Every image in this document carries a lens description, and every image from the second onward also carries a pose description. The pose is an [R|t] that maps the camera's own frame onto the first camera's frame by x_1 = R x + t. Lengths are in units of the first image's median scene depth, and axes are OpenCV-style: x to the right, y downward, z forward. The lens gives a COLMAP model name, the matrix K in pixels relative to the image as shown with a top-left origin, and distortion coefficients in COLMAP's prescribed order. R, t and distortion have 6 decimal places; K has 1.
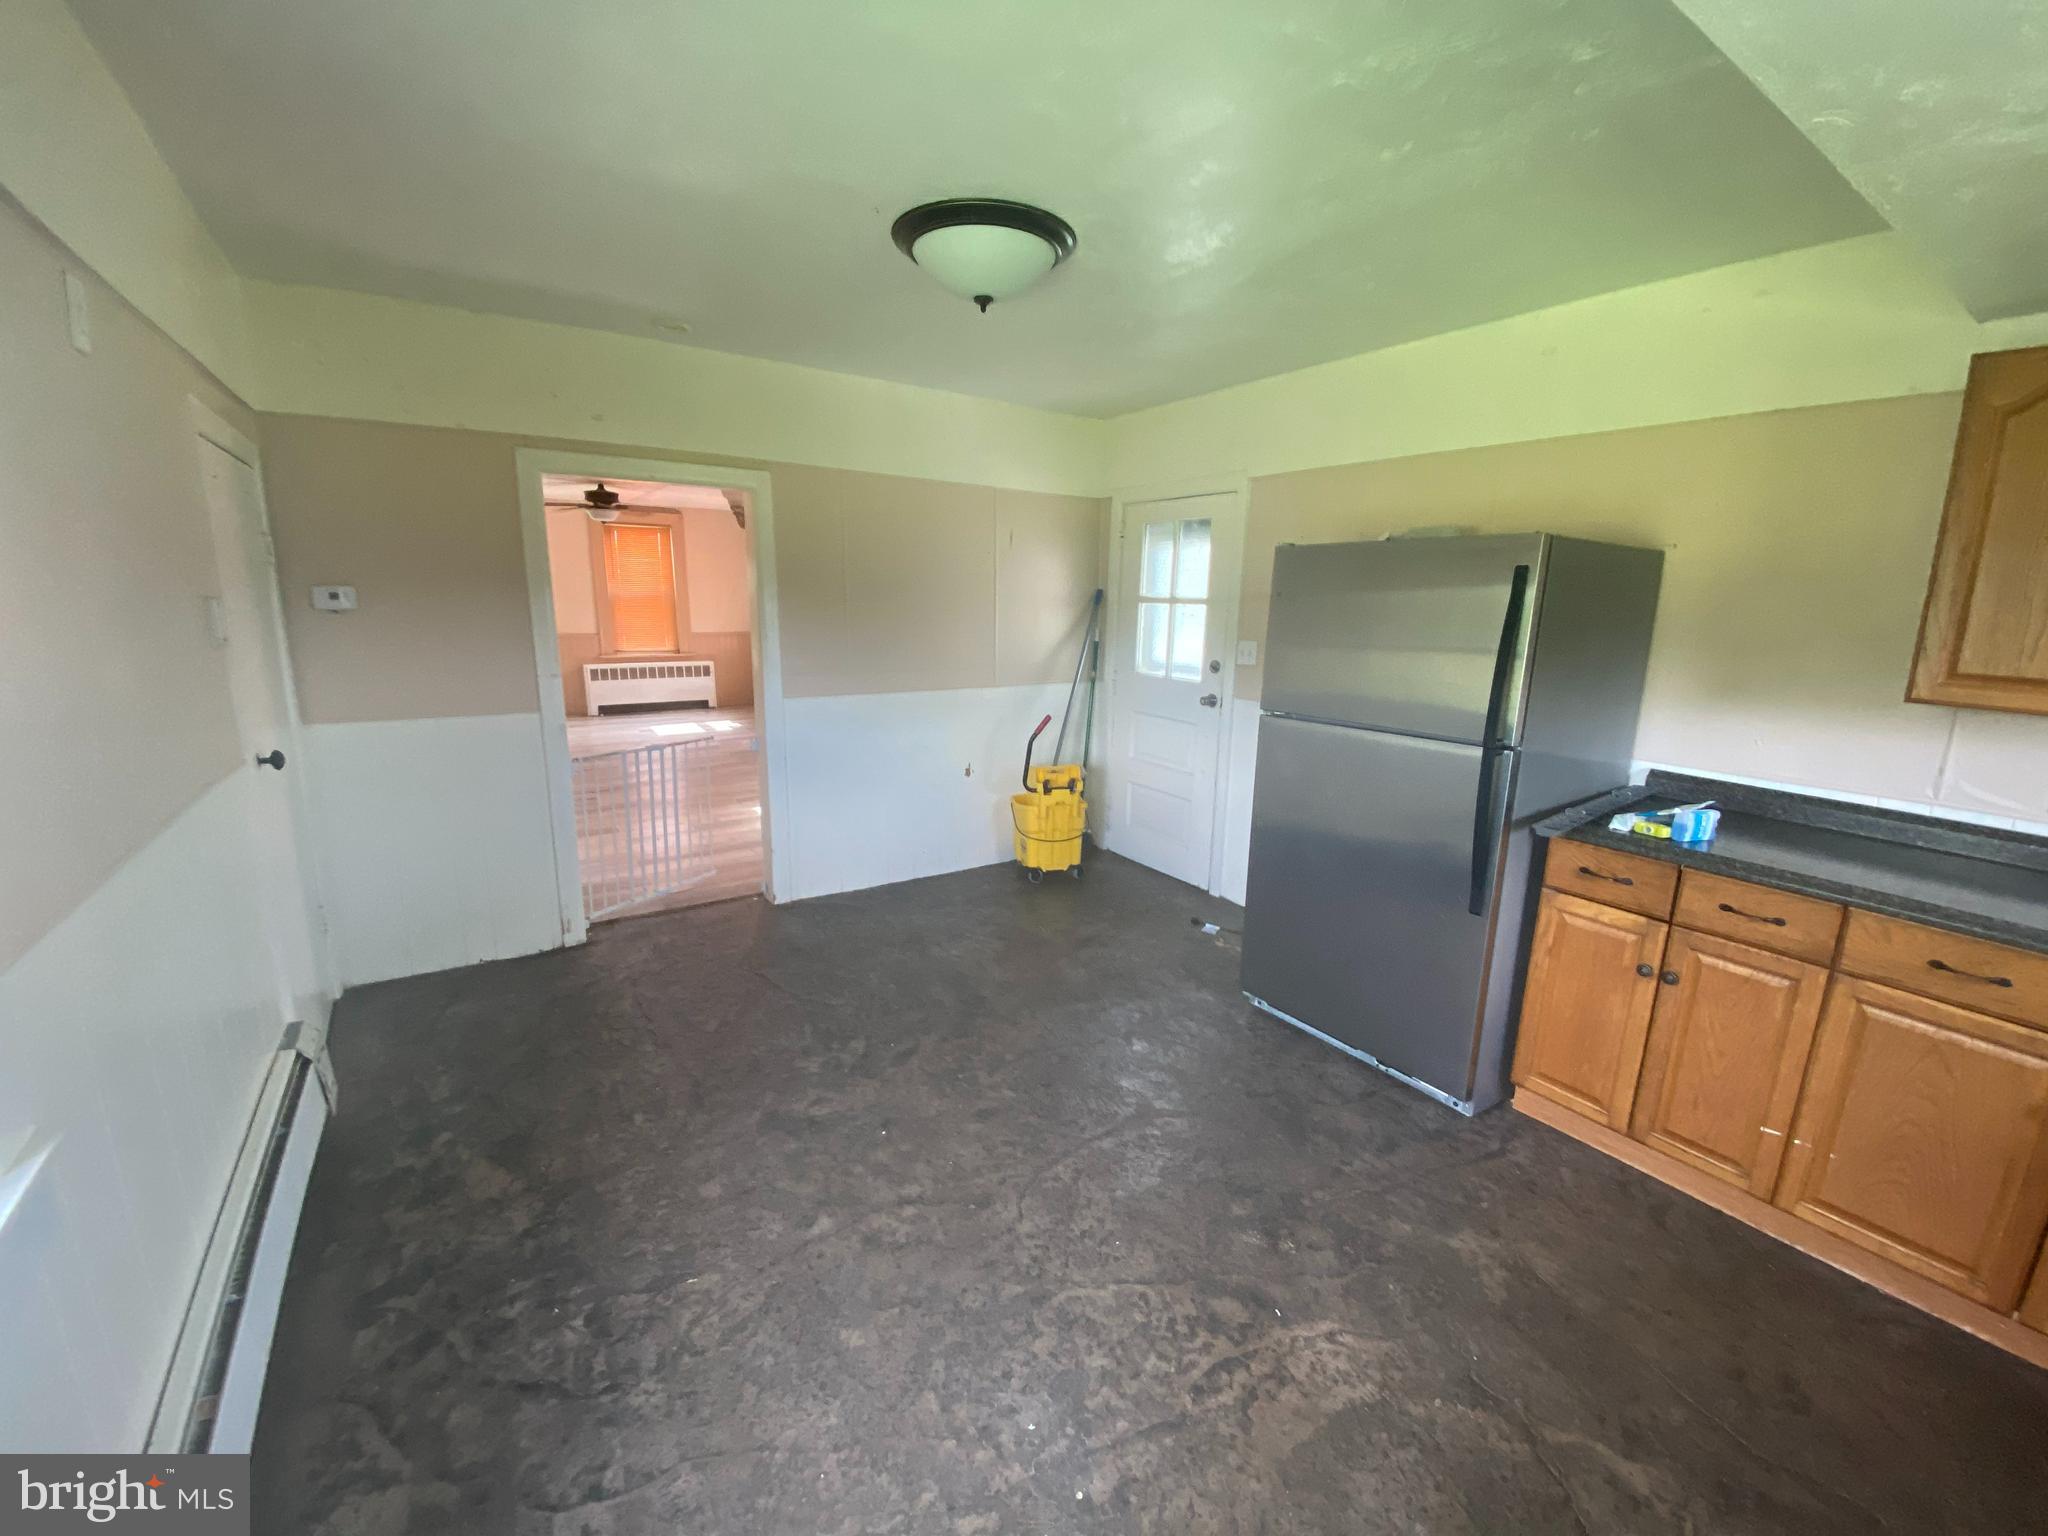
lens RADIAL K [[827.2, 0, 1011.5], [0, 827.2, 759.4], [0, 0, 1]] dist [0.000446, -0.000450]
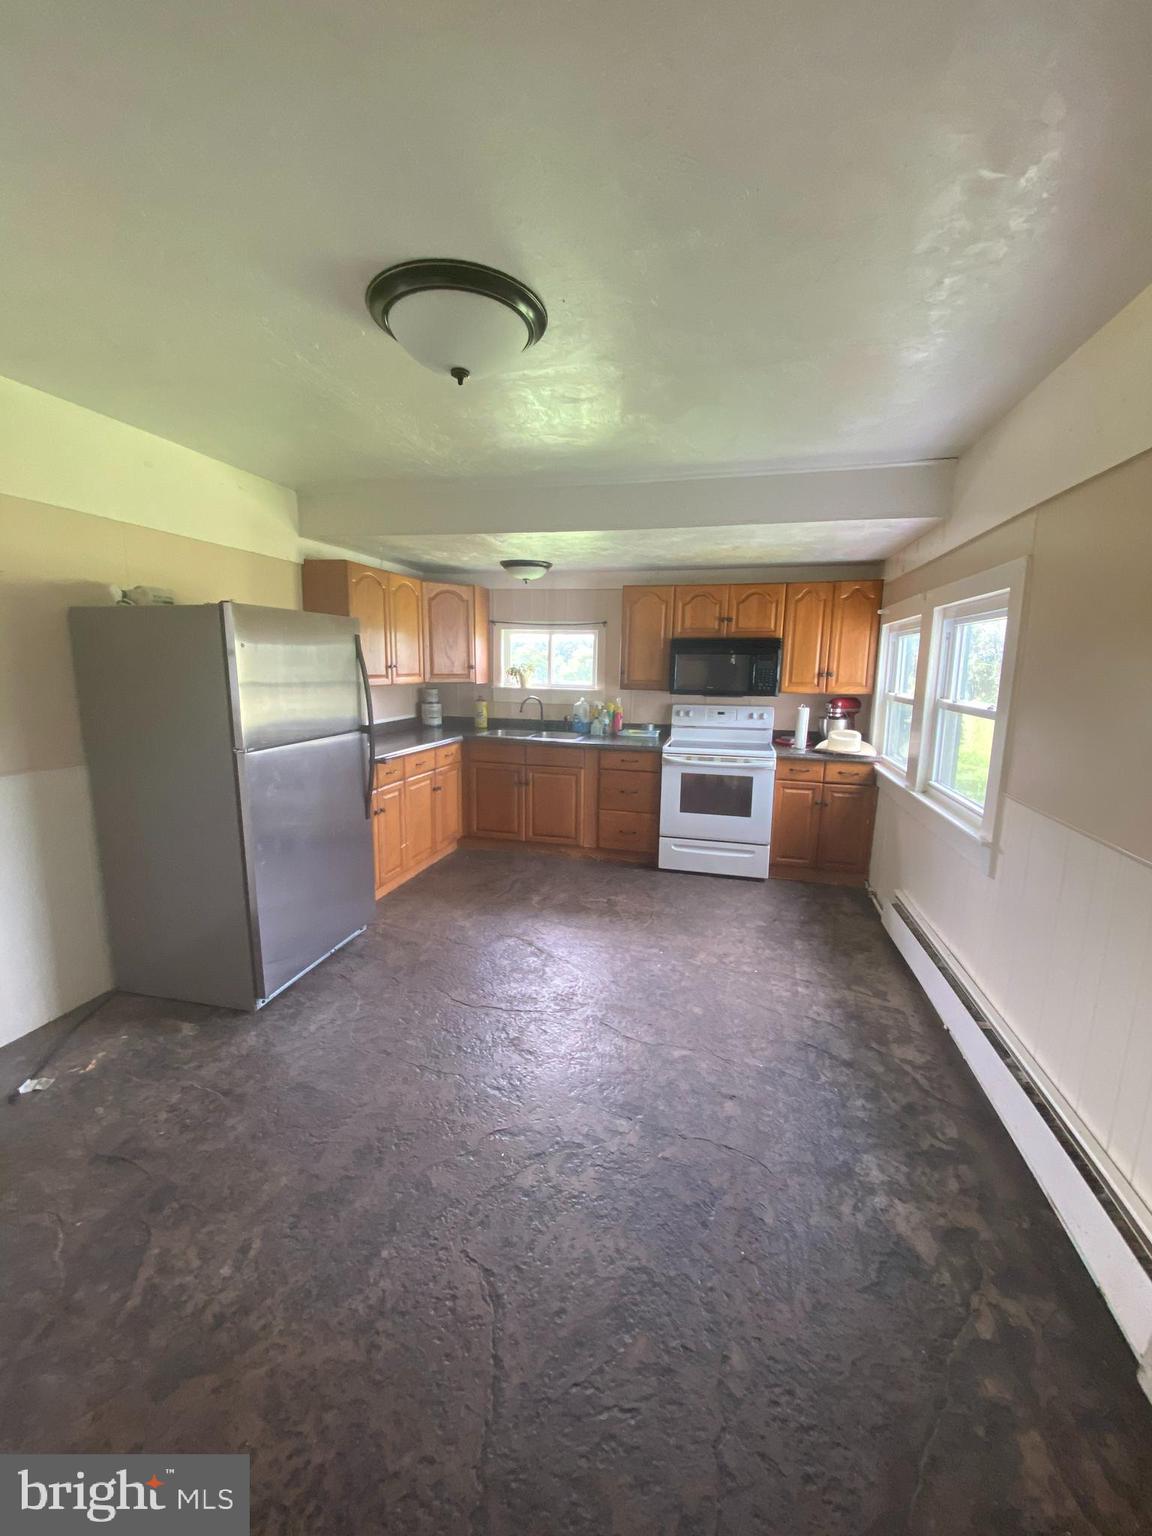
lens RADIAL K [[620.4, 0, 568.4], [0, 620.4, 769.8], [0, 0, 1]] dist [0.000446, -0.000450]
pose [[-0.667590, -0.162056, 0.726679, -0.878776], [0.121082, 0.939399, 0.320732, -0.370214], [-0.734618, 0.302105, -0.607511, 1.734382]]
